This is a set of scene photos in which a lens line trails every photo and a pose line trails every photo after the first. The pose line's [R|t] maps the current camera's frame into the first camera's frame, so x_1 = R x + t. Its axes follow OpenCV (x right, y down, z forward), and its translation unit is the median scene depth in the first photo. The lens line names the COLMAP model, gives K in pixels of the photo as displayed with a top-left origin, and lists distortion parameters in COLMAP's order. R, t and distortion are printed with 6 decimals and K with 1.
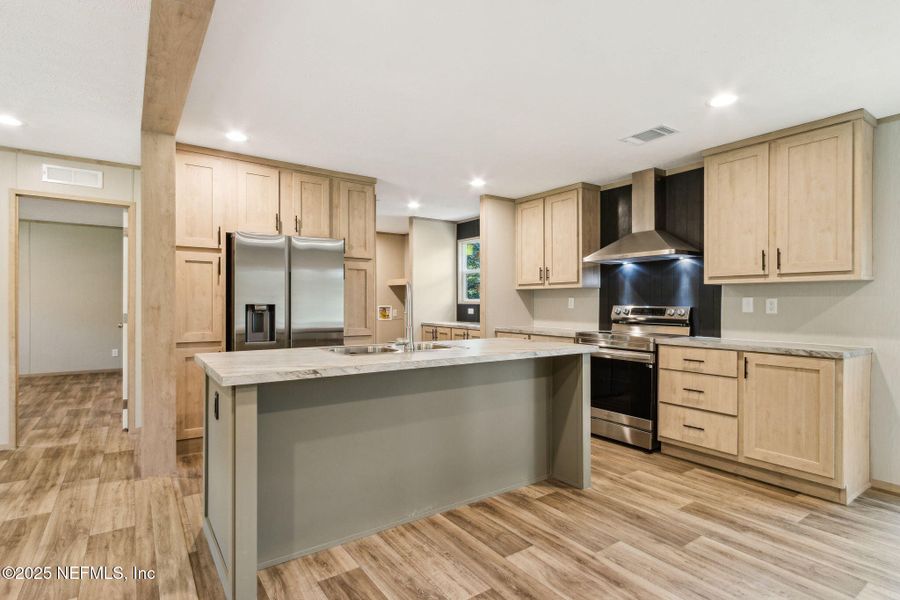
lens RADIAL K [[444.6, 0, 443.5], [0, 444.6, 305.1], [0, 0, 1]] dist [0.001500, -0.000061]
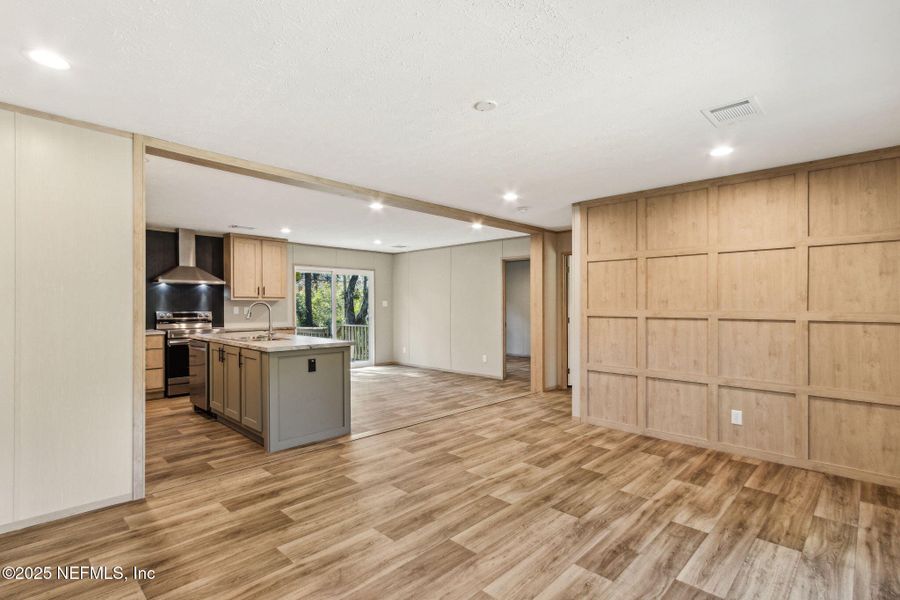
lens RADIAL K [[444.6, 0, 443.5], [0, 444.6, 305.1], [0, 0, 1]] dist [0.001500, -0.000061]
pose [[-0.183124, -0.007419, 0.983062, -1.415845], [0.003042, 0.999962, 0.008114, -0.035215], [-0.983085, 0.004476, -0.183095, 0.399004]]
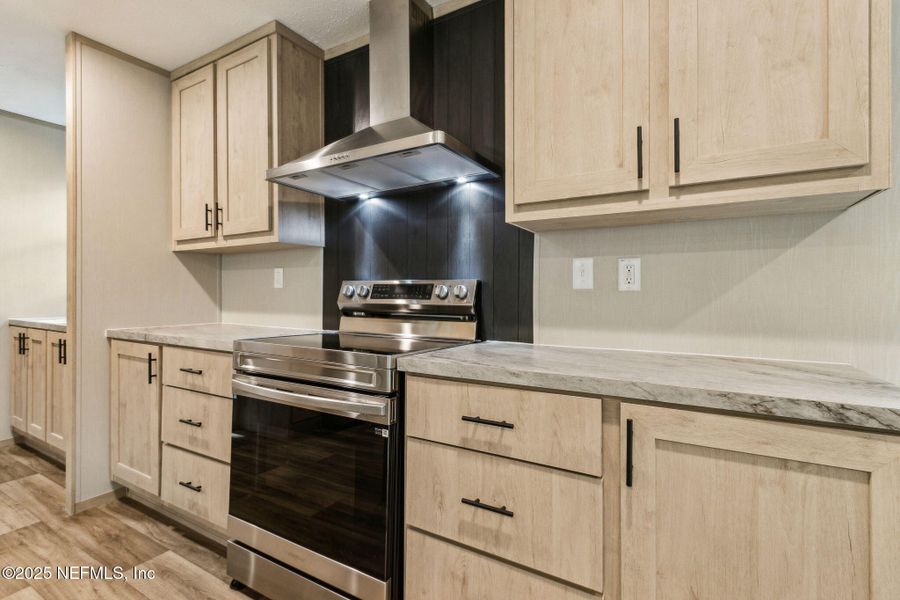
lens RADIAL K [[416.1, 0, 444.0], [0, 416.1, 296.7], [0, 0, 1]] dist [0.001907, 0.000292]
pose [[0.908437, -0.004922, 0.417993, 0.336259], [0.003750, 0.999986, 0.003625, 0.020551], [-0.418006, -0.001726, 0.908443, 0.609625]]
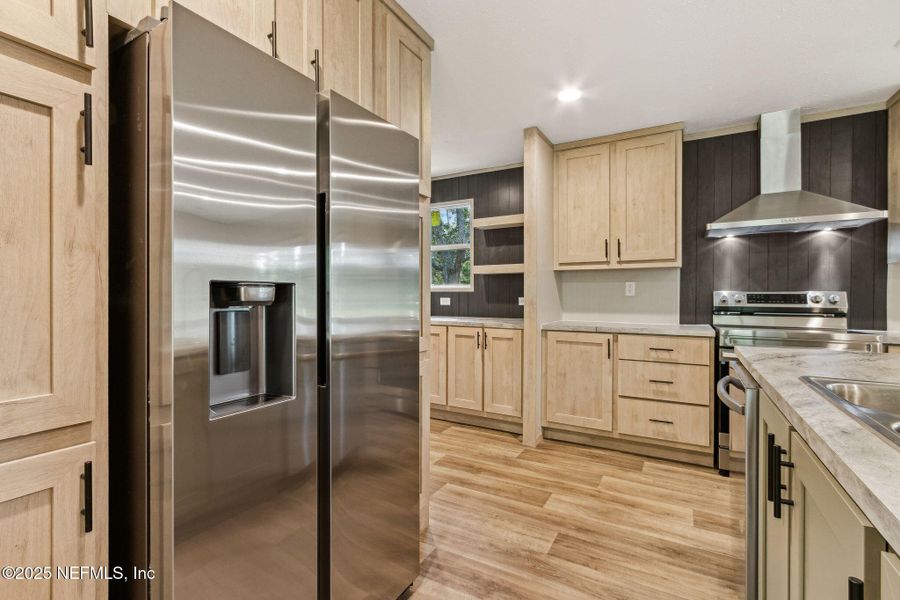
lens RADIAL K [[416.1, 0, 444.0], [0, 416.1, 296.7], [0, 0, 1]] dist [0.001907, 0.000292]
pose [[0.908463, -0.004991, 0.417936, -0.382626], [0.004846, 0.999987, 0.001408, 0.007834], [-0.417938, 0.000747, 0.908475, 0.637379]]
